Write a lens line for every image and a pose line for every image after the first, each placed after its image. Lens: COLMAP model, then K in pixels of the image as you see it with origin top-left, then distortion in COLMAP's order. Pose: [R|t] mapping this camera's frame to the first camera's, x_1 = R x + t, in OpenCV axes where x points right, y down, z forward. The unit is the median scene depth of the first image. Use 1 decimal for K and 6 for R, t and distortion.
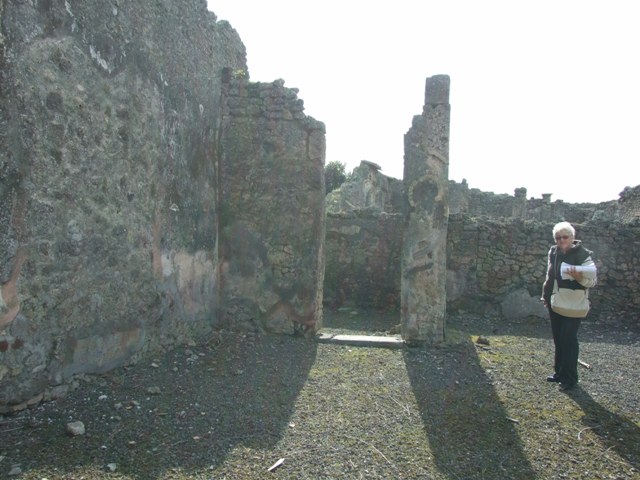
lens RADIAL K [[519.5, 0, 320.1], [0, 519.5, 240.4], [0, 0, 1]] dist [-0.060665, 0.053077]
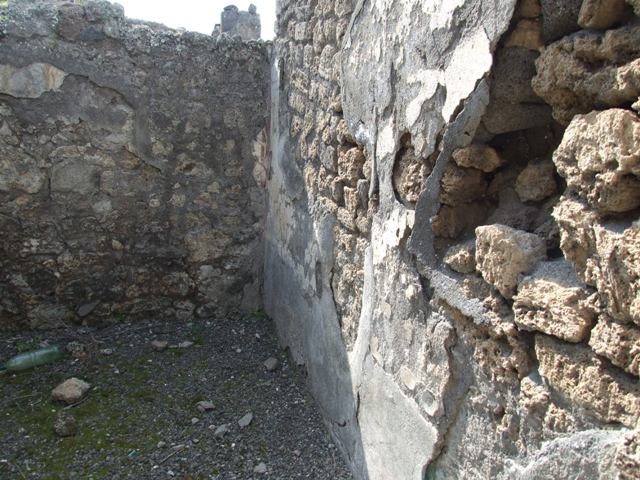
lens RADIAL K [[519.5, 0, 319.3], [0, 519.5, 239.7], [0, 0, 1]] dist [-0.060665, 0.053077]
pose [[0.942055, -0.064495, 0.329201, 0.113093], [-0.008387, 0.976509, 0.215312, 0.004798], [-0.335354, -0.205597, 0.919384, 0.654934]]
